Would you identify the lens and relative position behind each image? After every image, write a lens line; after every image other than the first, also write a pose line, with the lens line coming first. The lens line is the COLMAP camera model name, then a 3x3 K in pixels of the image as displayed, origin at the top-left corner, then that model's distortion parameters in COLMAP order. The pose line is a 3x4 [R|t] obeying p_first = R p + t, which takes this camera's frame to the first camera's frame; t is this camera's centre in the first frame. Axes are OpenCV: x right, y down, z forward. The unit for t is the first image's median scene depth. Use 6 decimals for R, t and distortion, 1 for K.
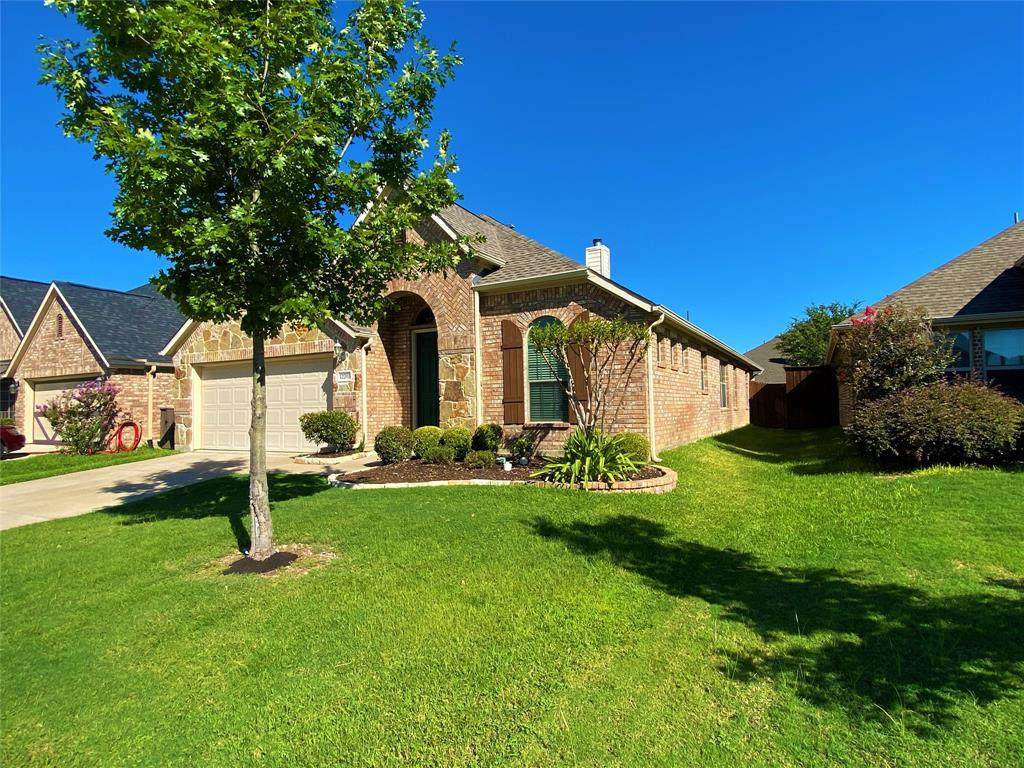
lens RADIAL K [[535.2, 0, 510.9], [0, 535.2, 387.0], [0, 0, 1]] dist [0.002405, -0.000536]
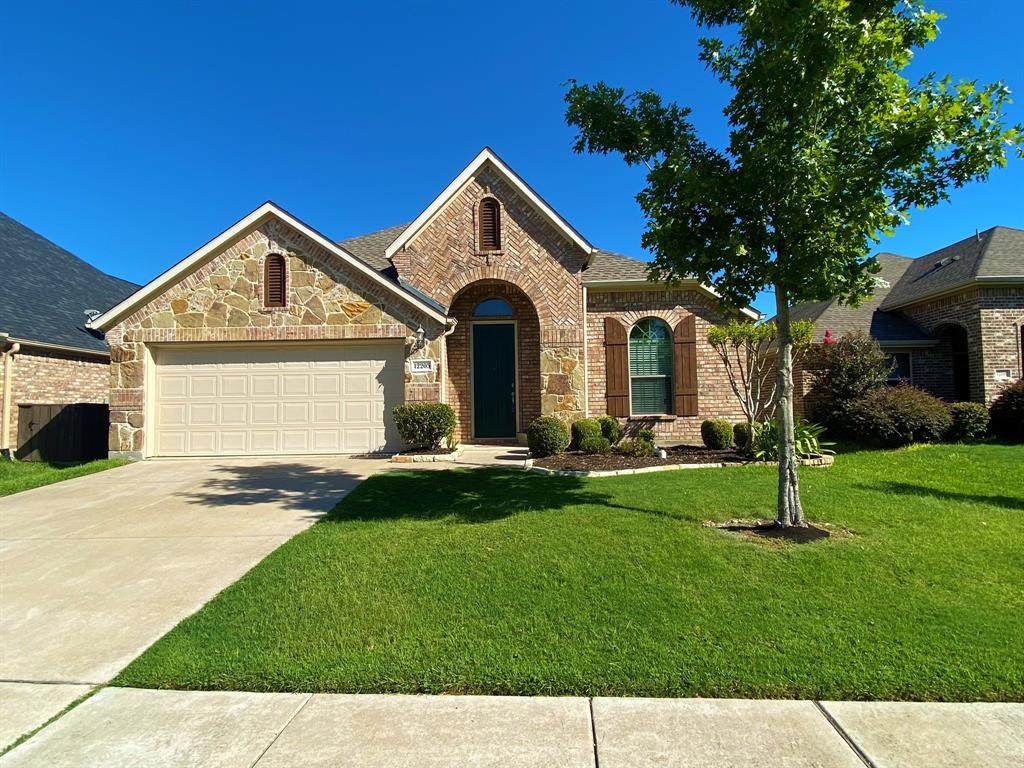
lens RADIAL K [[535.2, 0, 514.1], [0, 535.2, 380.6], [0, 0, 1]] dist [0.002405, -0.000536]
pose [[0.902620, 0.029494, 0.429427, -0.611723], [-0.016913, 0.999309, -0.033085, 0.035209], [-0.430106, 0.022601, 0.902495, 0.138115]]
